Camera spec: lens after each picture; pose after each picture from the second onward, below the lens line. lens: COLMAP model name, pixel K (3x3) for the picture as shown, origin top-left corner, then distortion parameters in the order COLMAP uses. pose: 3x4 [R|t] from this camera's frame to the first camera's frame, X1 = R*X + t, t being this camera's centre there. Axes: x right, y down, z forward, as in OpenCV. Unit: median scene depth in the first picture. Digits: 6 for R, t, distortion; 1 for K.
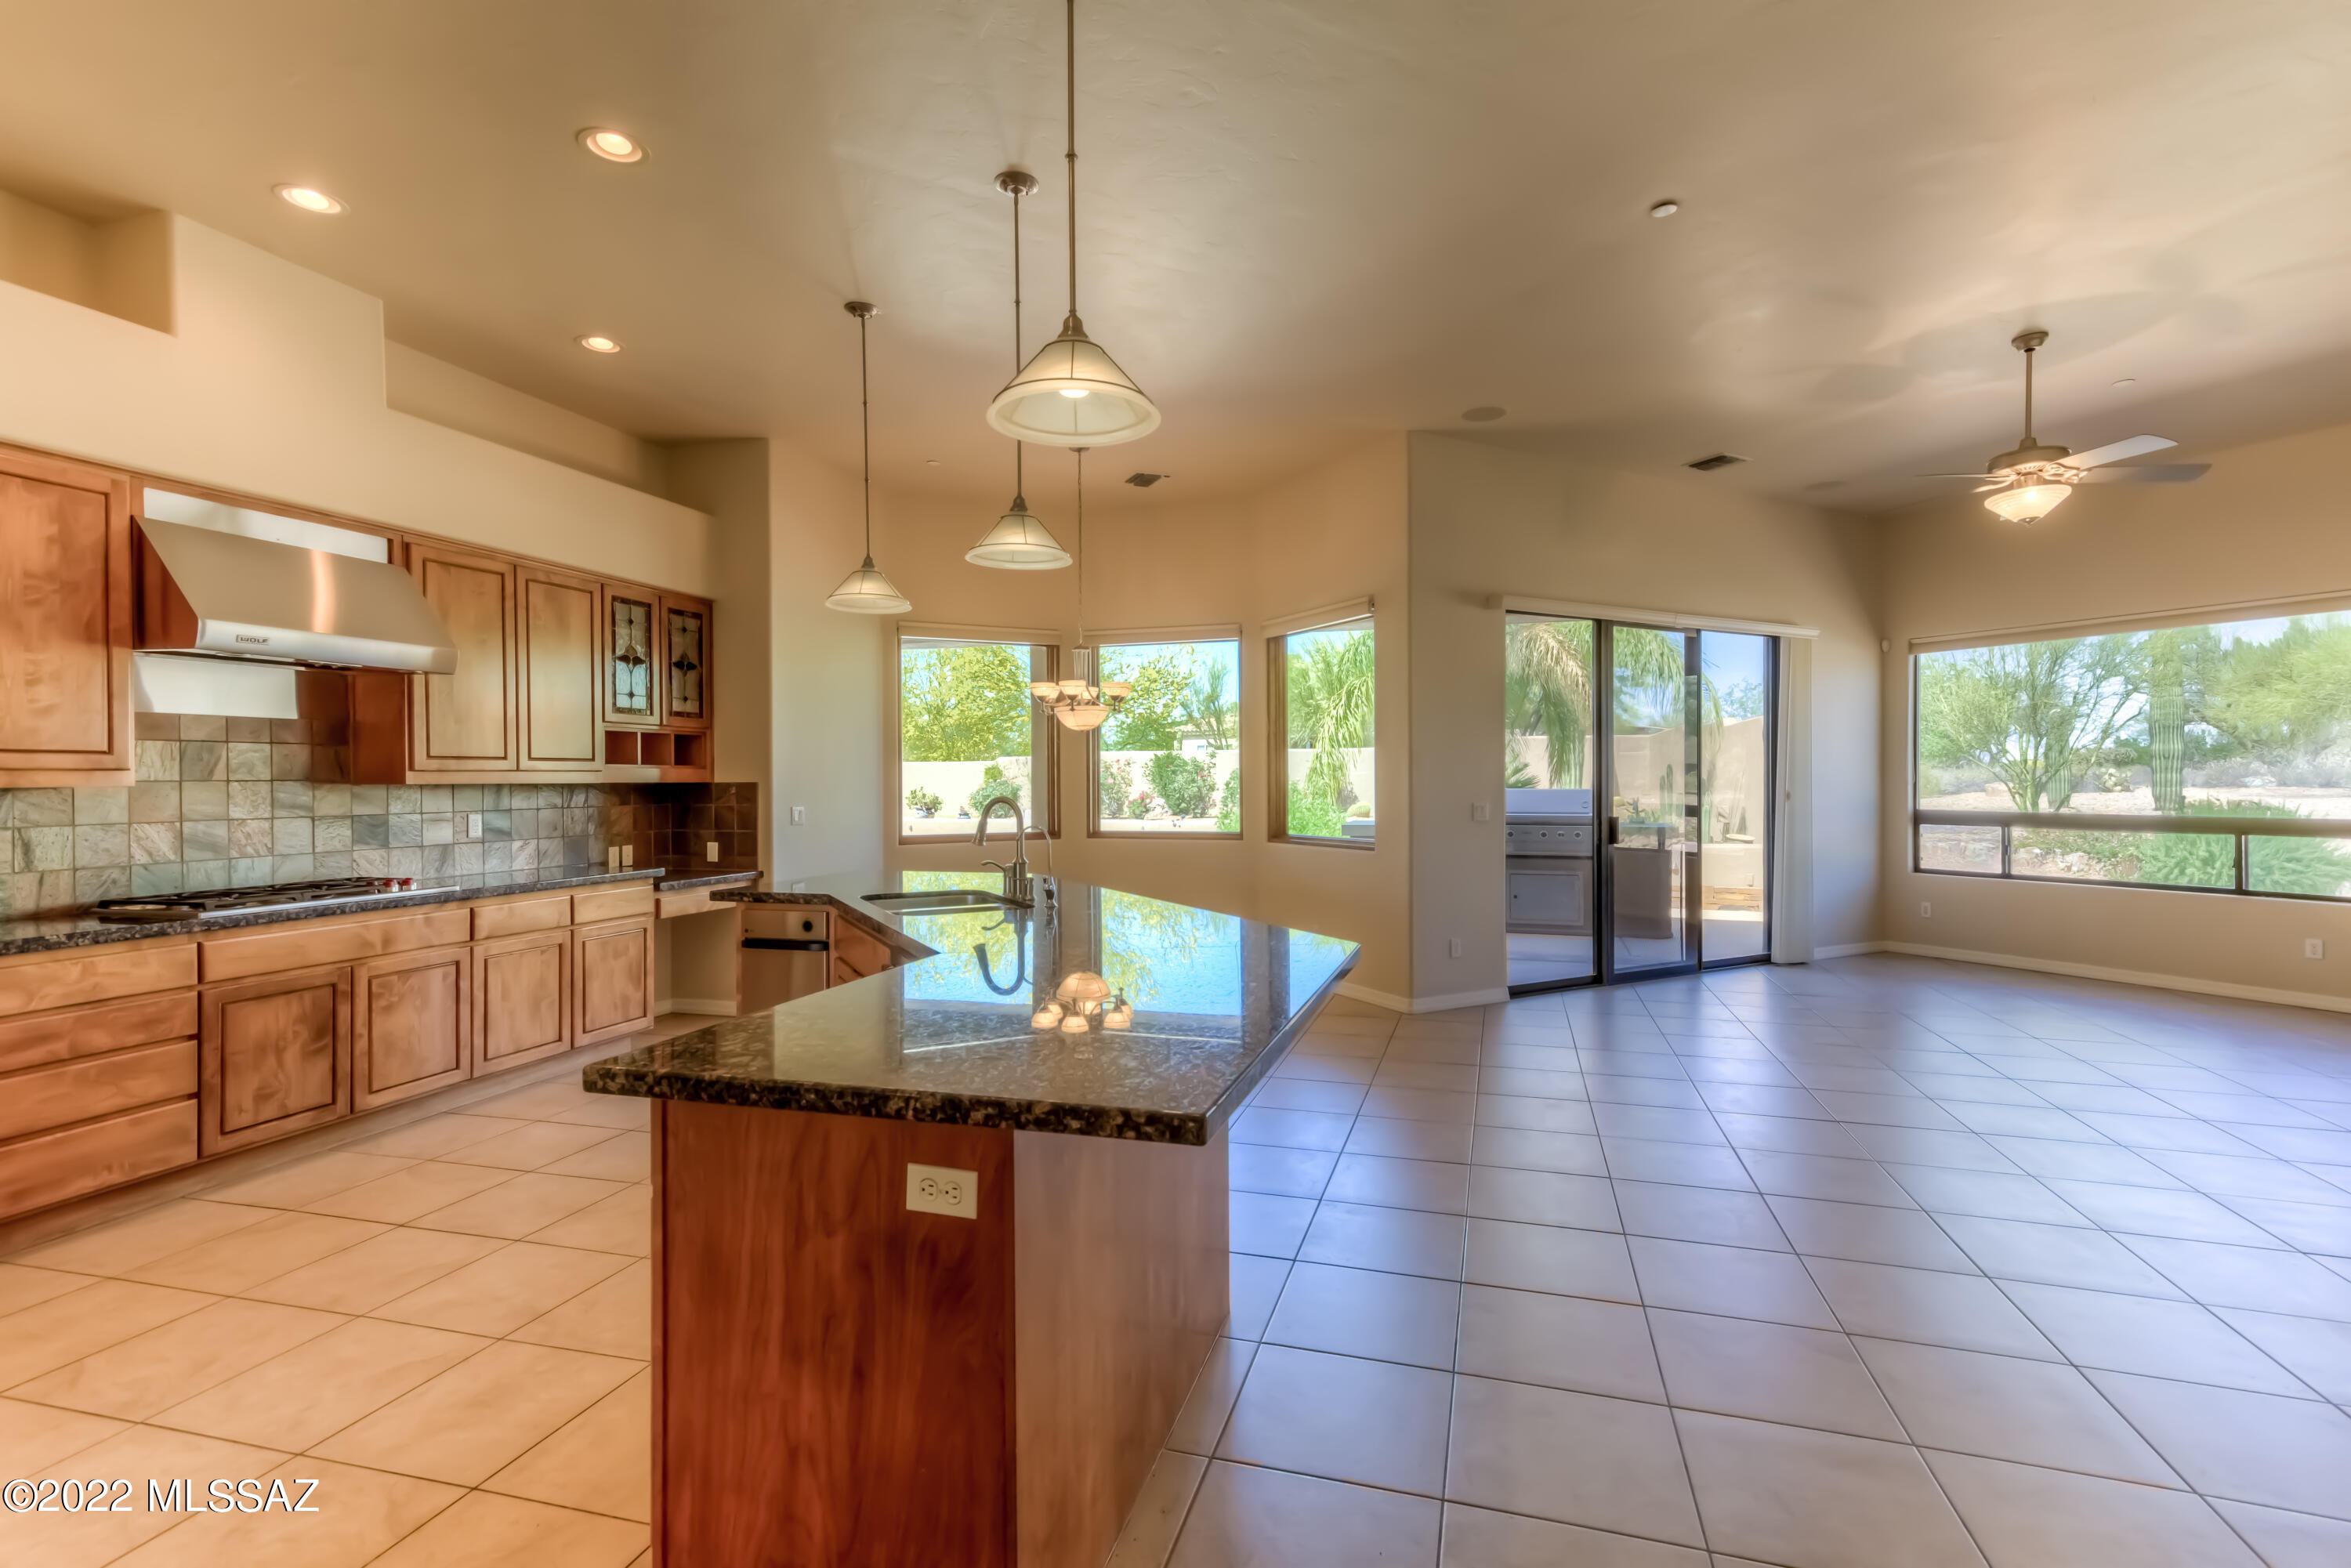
lens RADIAL K [[1082.3, 0, 1175.5], [0, 1082.3, 784.0], [0, 0, 1]] dist [0.022608, -0.000011]
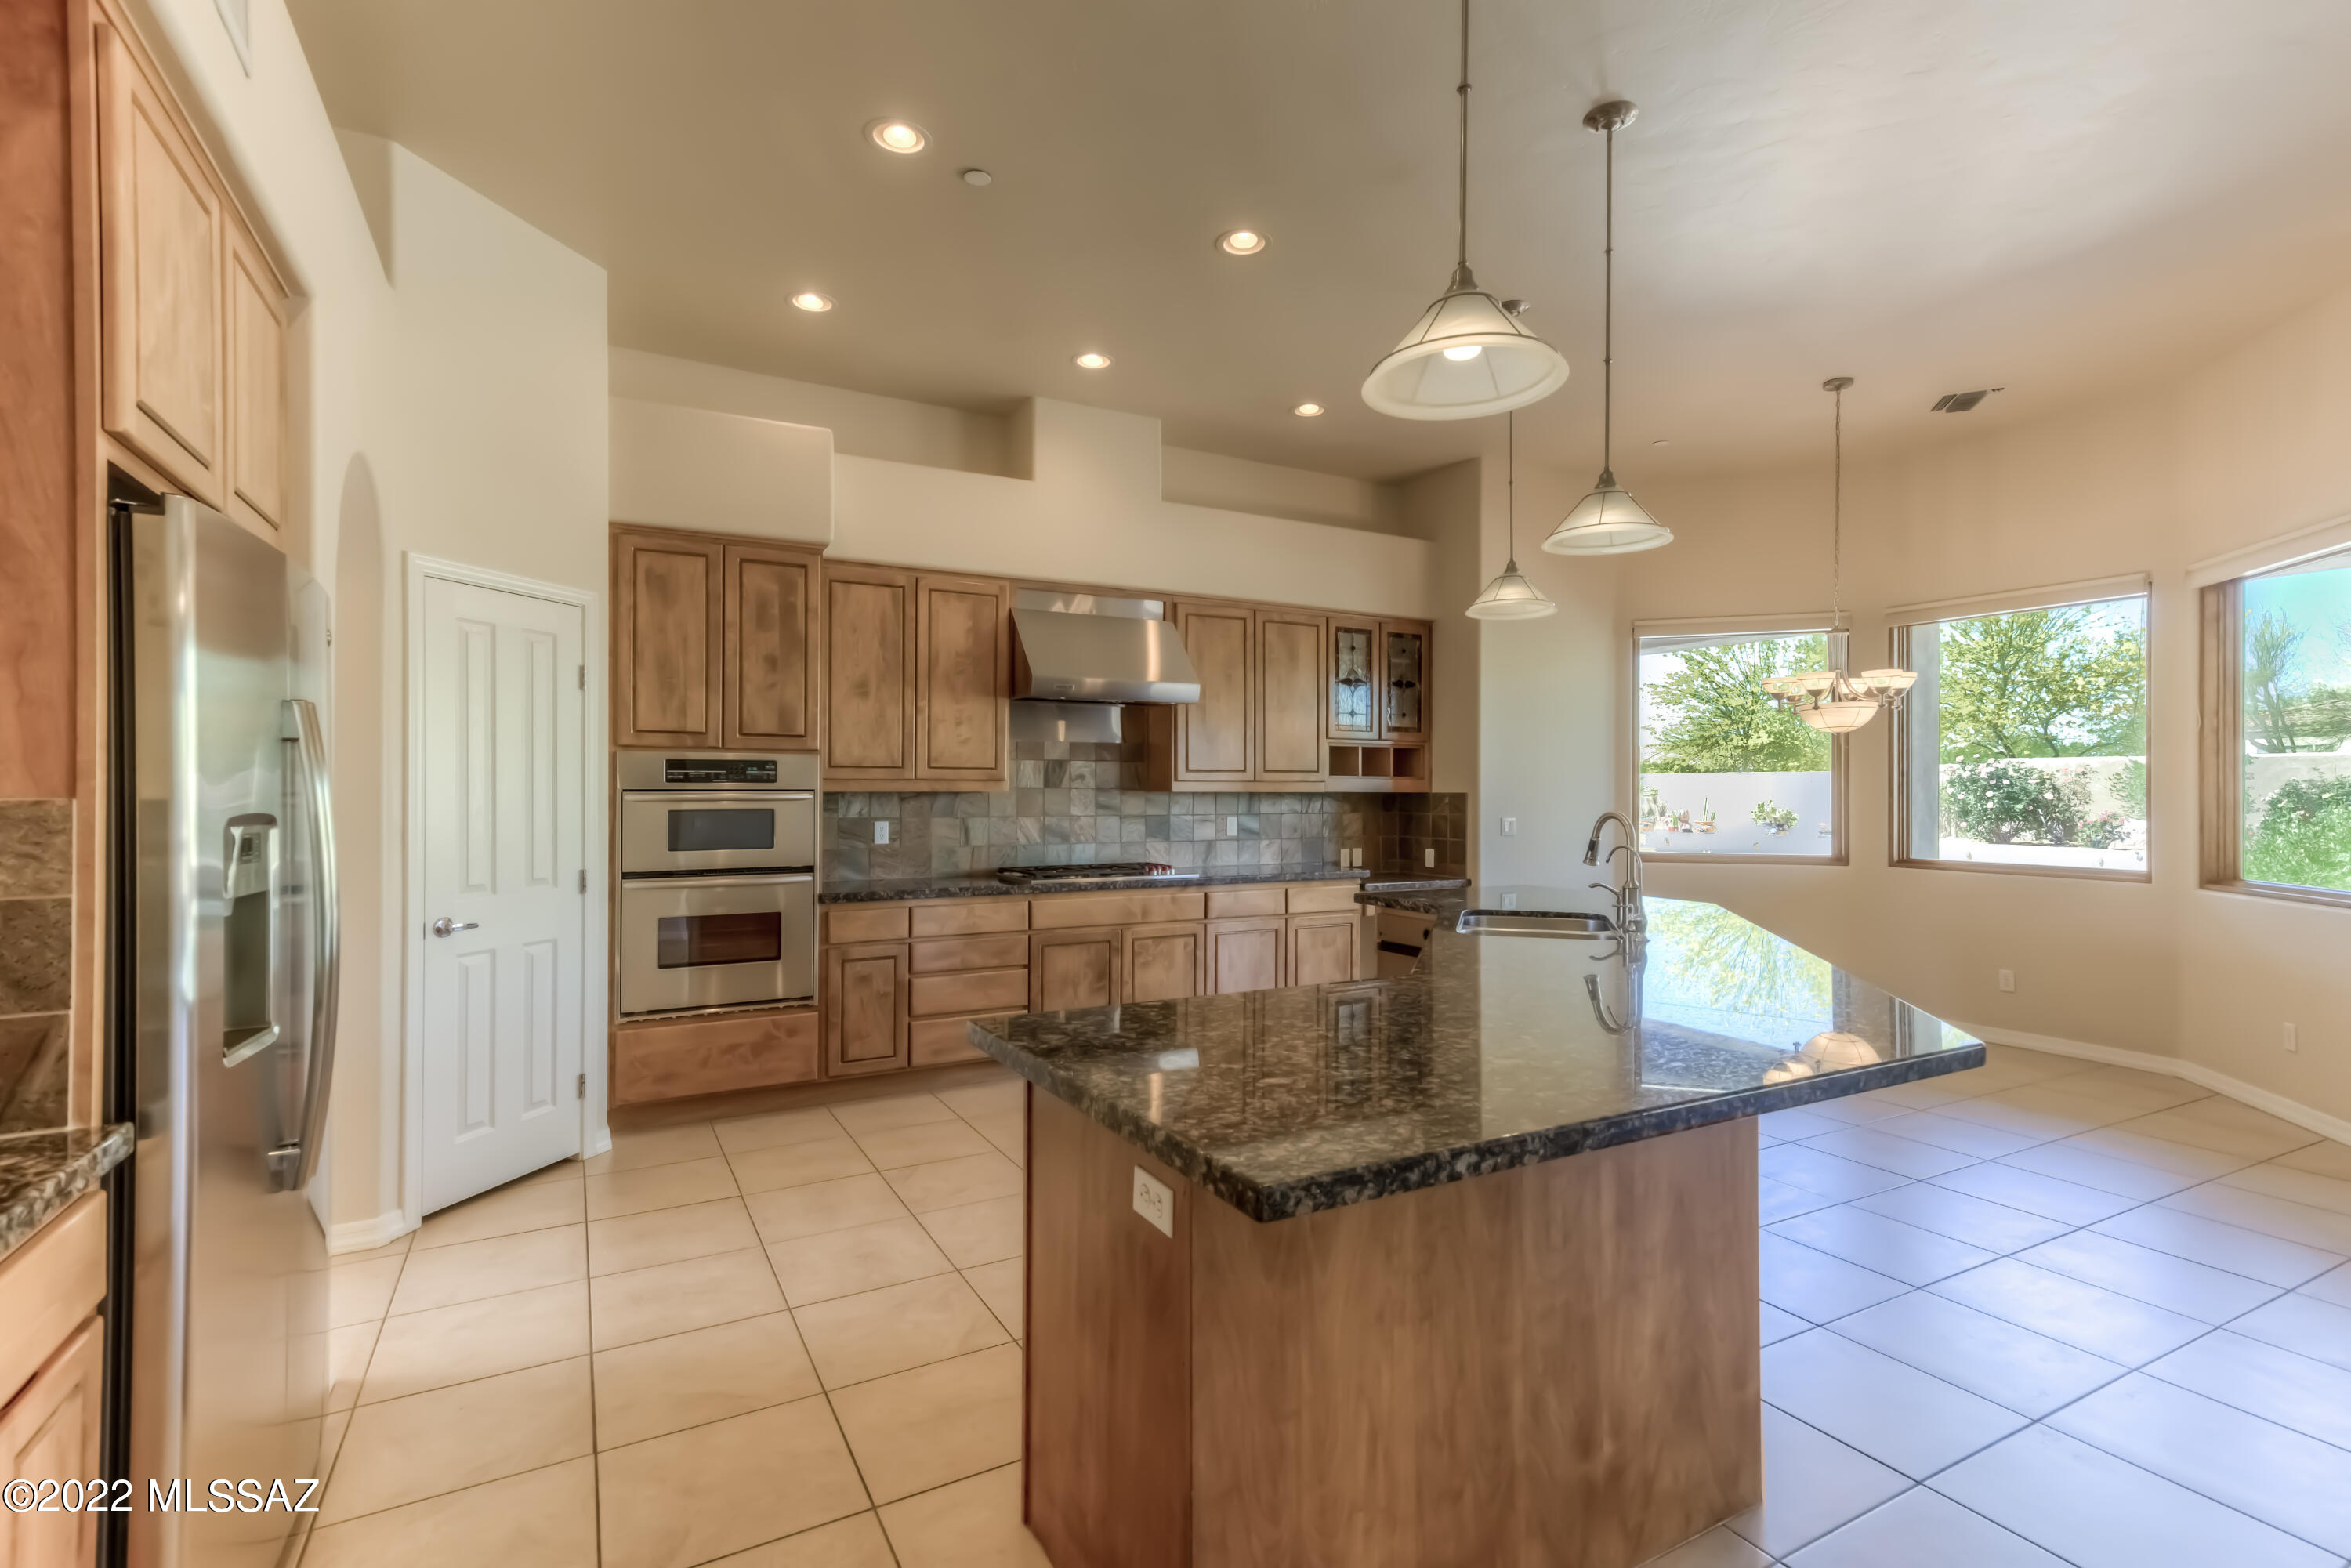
lens RADIAL K [[1069.6, 0, 1162.1], [0, 1069.6, 787.9], [0, 0, 1]] dist [0.019497, -0.000138]
pose [[0.713299, 0.006414, -0.700830, 0.146582], [-0.010871, 0.999939, -0.001913, -0.001587], [0.700775, 0.008983, 0.713326, 0.088998]]
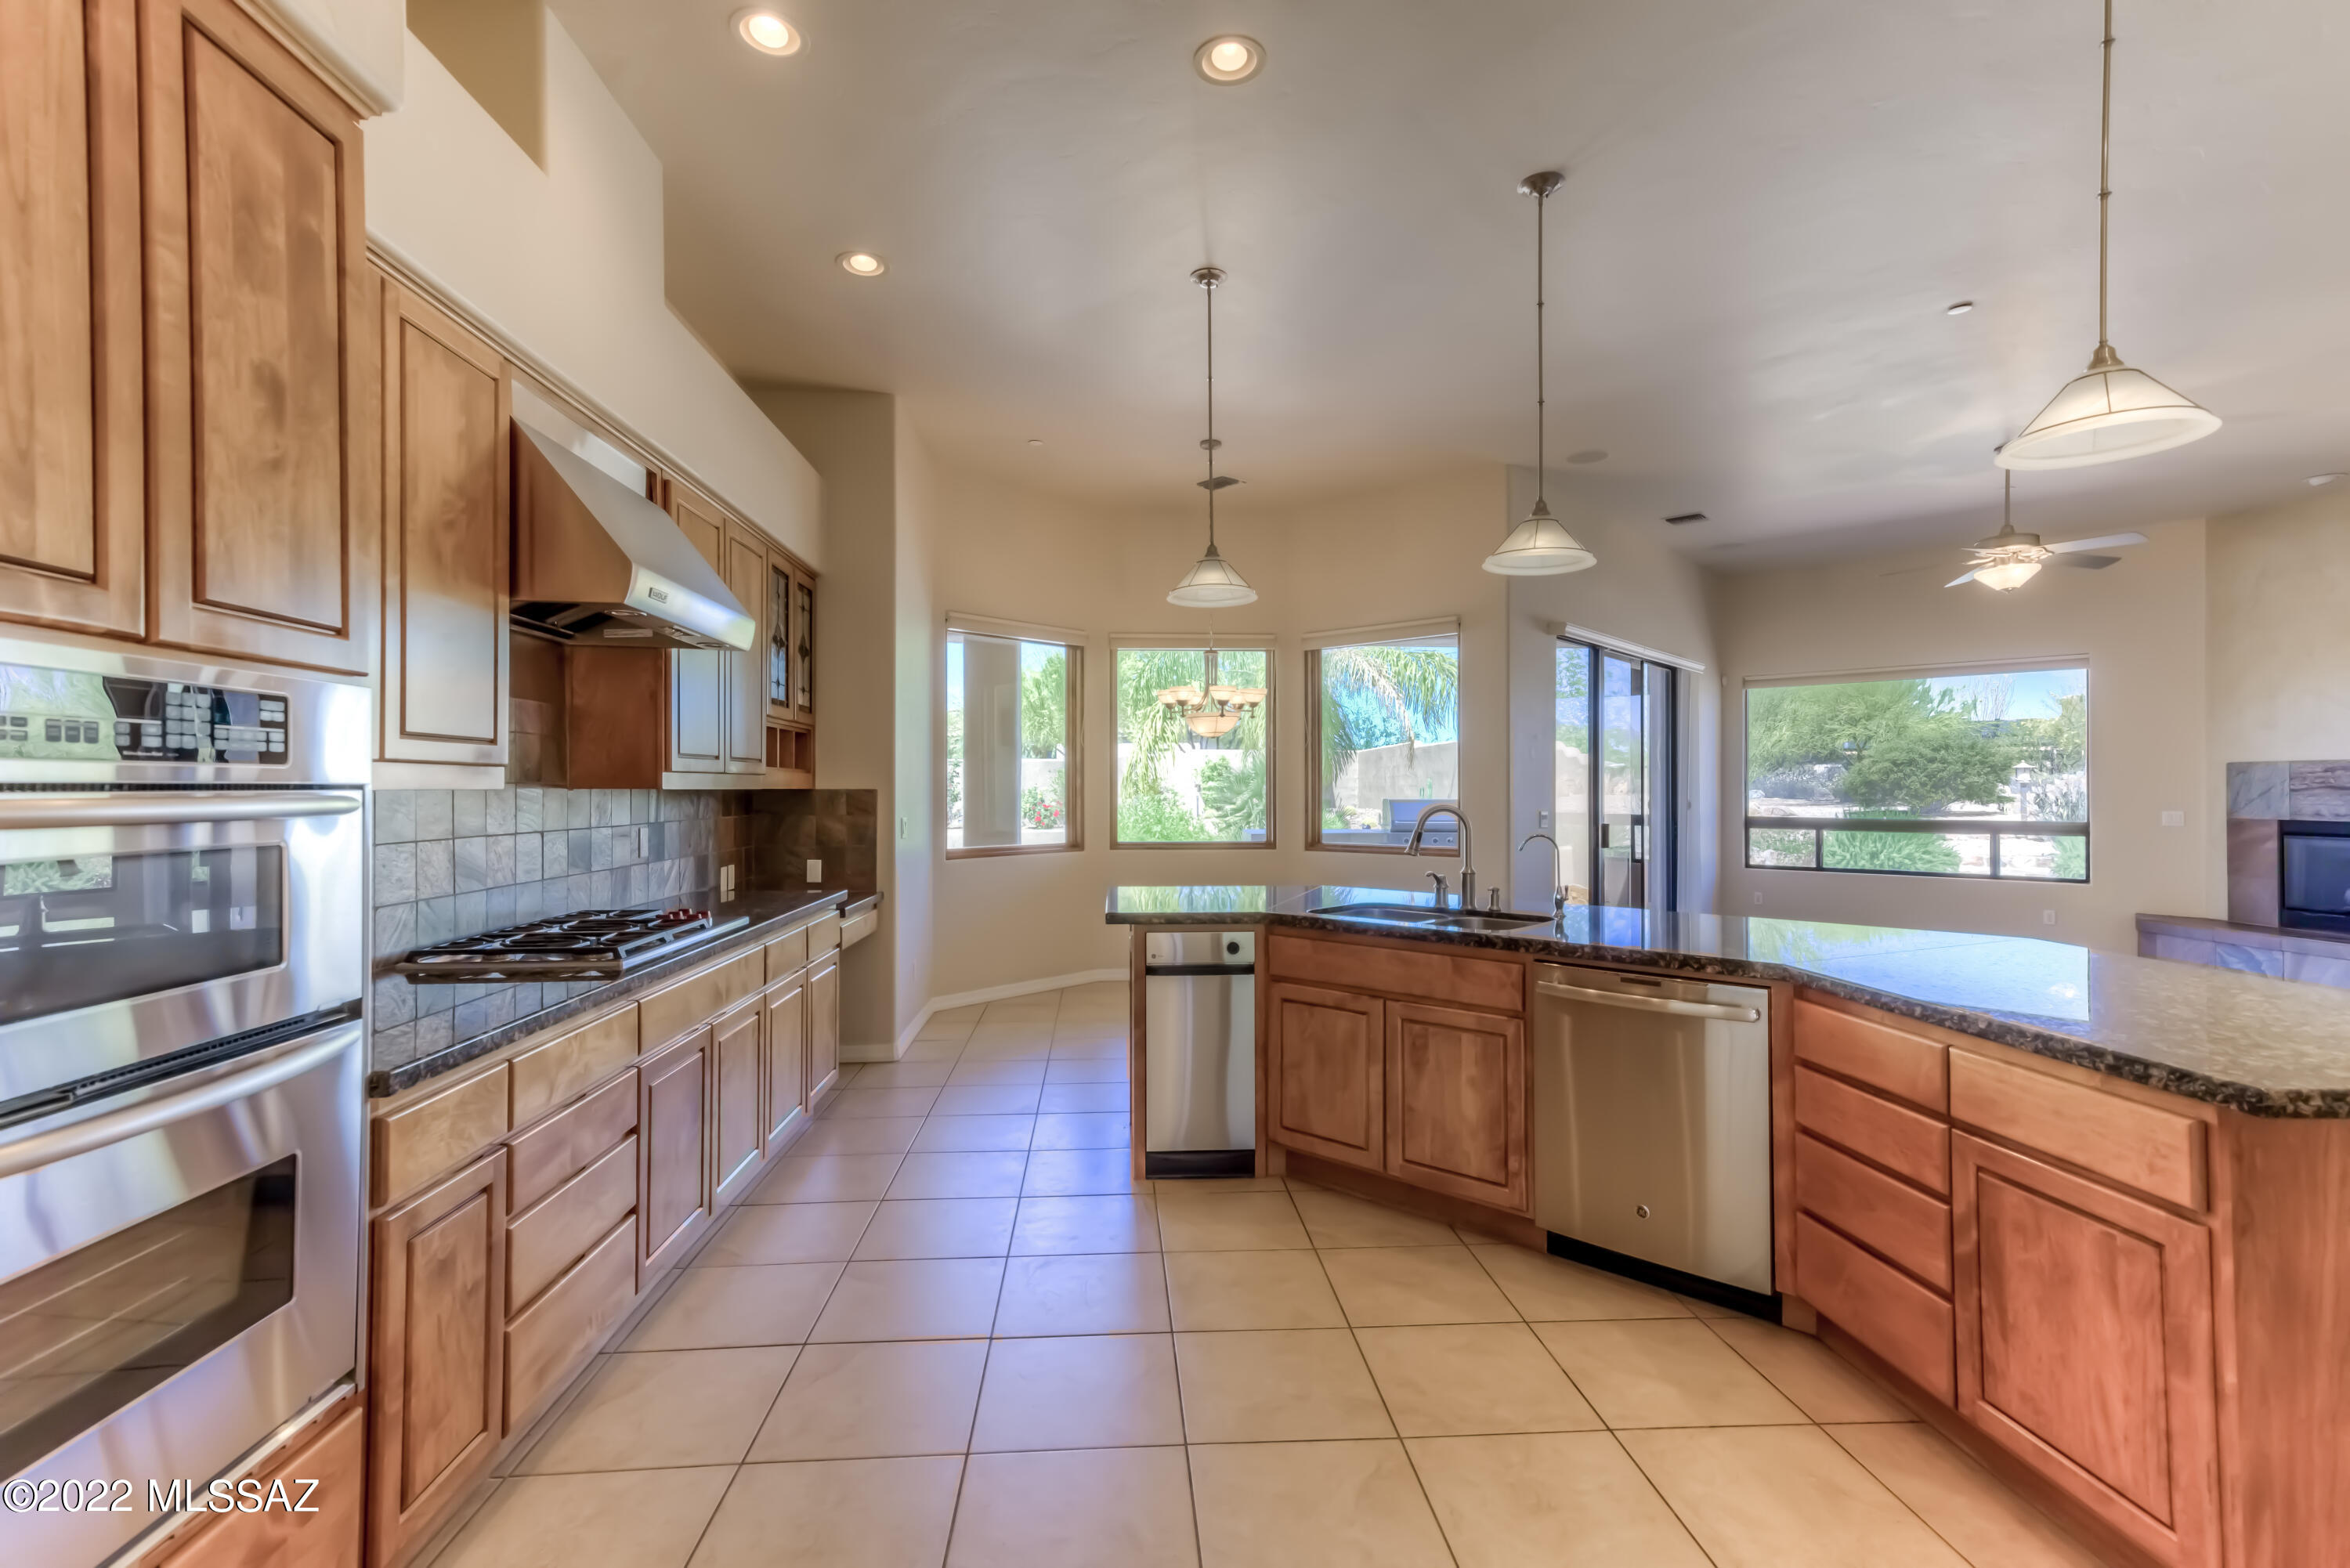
lens RADIAL K [[1069.1, 0, 1161.6], [0, 1069.1, 787.9], [0, 0, 1]] dist [0.019497, -0.000138]
pose [[0.942628, 0.005124, 0.333807, -0.555939], [-0.002828, 0.999969, -0.007363, 0.003633], [-0.333834, 0.005996, 0.942613, 0.140537]]
